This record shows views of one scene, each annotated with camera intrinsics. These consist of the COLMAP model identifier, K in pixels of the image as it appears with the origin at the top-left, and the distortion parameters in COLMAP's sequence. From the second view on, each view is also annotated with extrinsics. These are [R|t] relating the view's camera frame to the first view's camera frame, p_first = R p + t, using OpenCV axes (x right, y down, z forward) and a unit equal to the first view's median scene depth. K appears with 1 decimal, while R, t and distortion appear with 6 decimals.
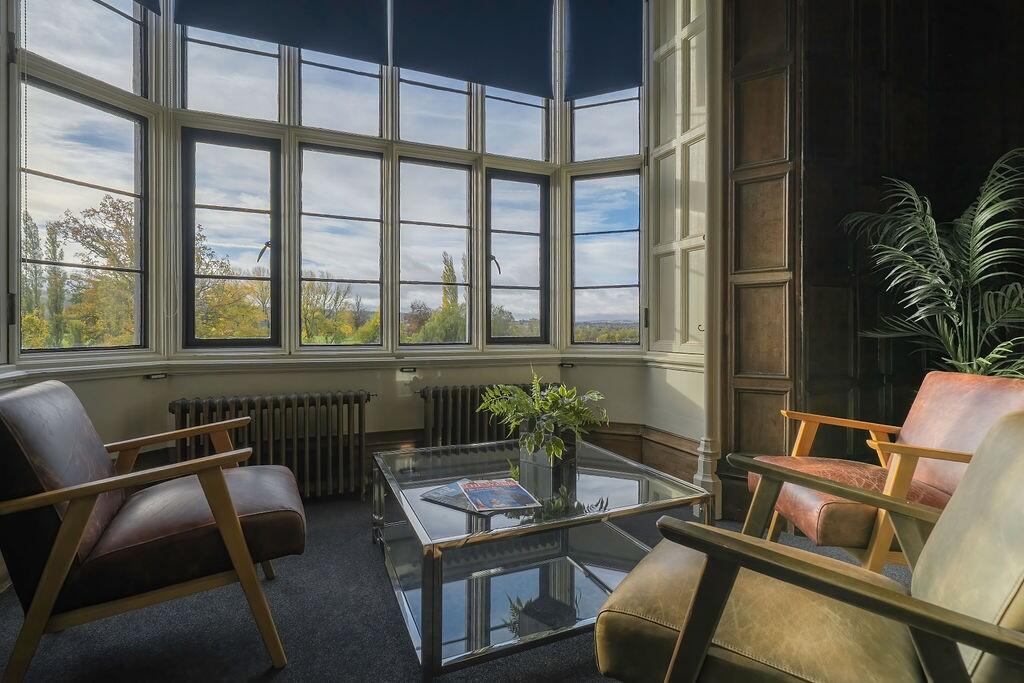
lens RADIAL K [[480.8, 0, 506.3], [0, 480.8, 335.8], [0, 0, 1]] dist [0.001296, 0.000189]
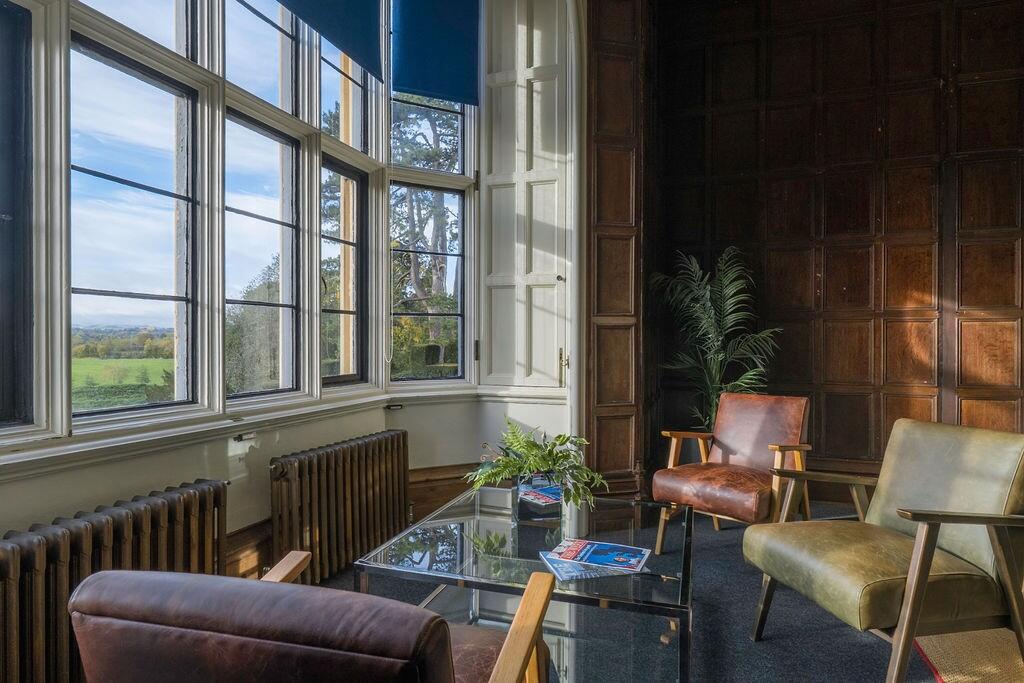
lens RADIAL K [[581.7, 0, 512.5], [0, 581.7, 346.9], [0, 0, 1]] dist [0.008868, 0.000819]
pose [[0.651951, -0.009011, 0.758207, -0.593124], [0.007986, 0.999956, 0.005018, -0.054476], [-0.758219, 0.002784, 0.651994, 0.218195]]
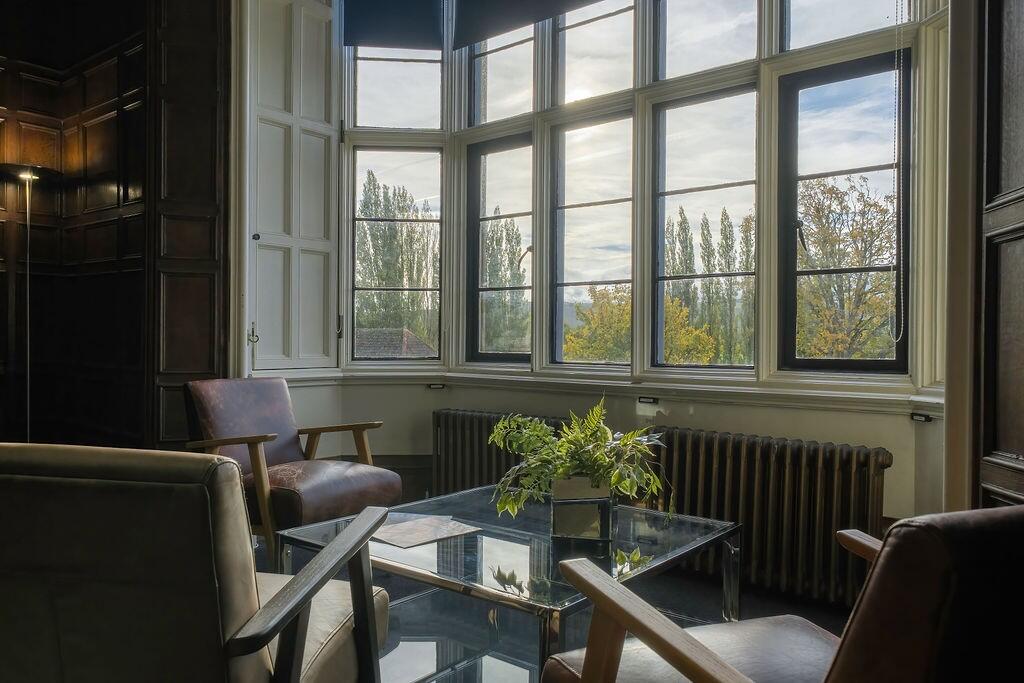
lens RADIAL K [[748.1, 0, 513.6], [0, 748.1, 345.7], [0, 0, 1]] dist [0.007126, -0.000442]
pose [[0.484852, 0.005730, -0.874577, 0.708680], [-0.016933, 0.999853, -0.002837, -0.004302], [0.874432, 0.016185, 0.484878, 0.293609]]
